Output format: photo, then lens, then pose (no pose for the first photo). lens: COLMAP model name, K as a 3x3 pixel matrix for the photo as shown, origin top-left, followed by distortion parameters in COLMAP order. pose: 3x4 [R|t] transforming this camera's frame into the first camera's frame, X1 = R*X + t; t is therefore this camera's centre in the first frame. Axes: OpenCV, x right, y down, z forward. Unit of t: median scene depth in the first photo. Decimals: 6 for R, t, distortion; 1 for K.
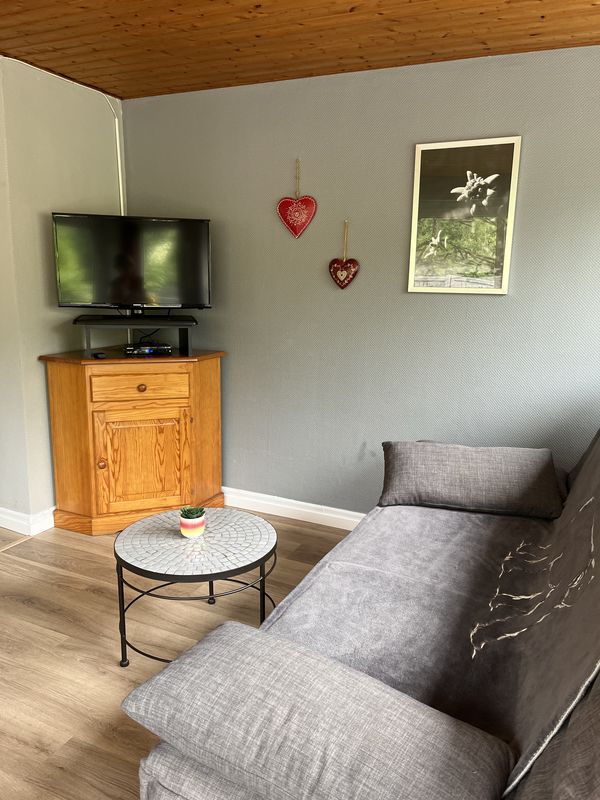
lens RADIAL K [[598.8, 0, 300.0], [0, 598.8, 400.0], [0, 0, 1]] dist [0.042853, -0.056576]
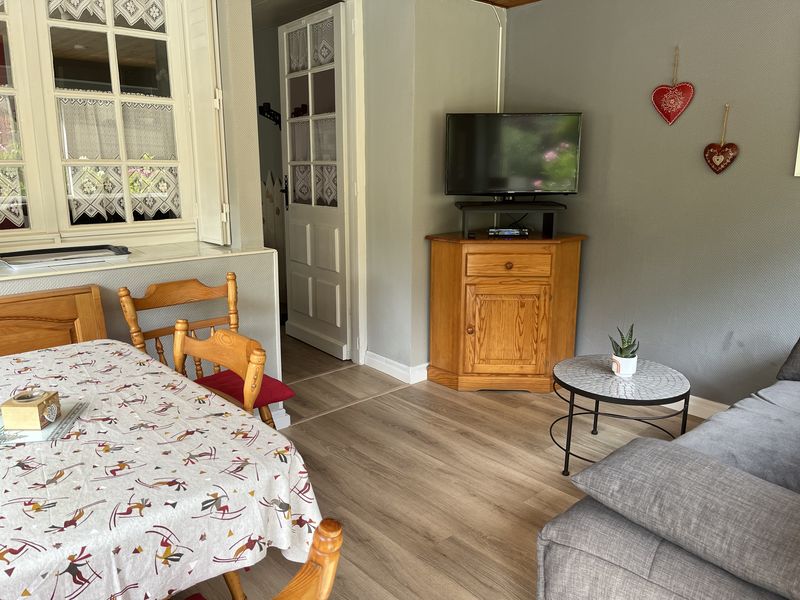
lens RADIAL K [[598.8, 0, 391.8], [0, 598.8, 298.9], [0, 0, 1]] dist [0.042853, -0.056576]
pose [[0.915892, 0.064254, -0.396248, -0.012960], [-0.054599, 0.997873, 0.035609, 0.013486], [0.397693, -0.010979, 0.917453, -0.121851]]
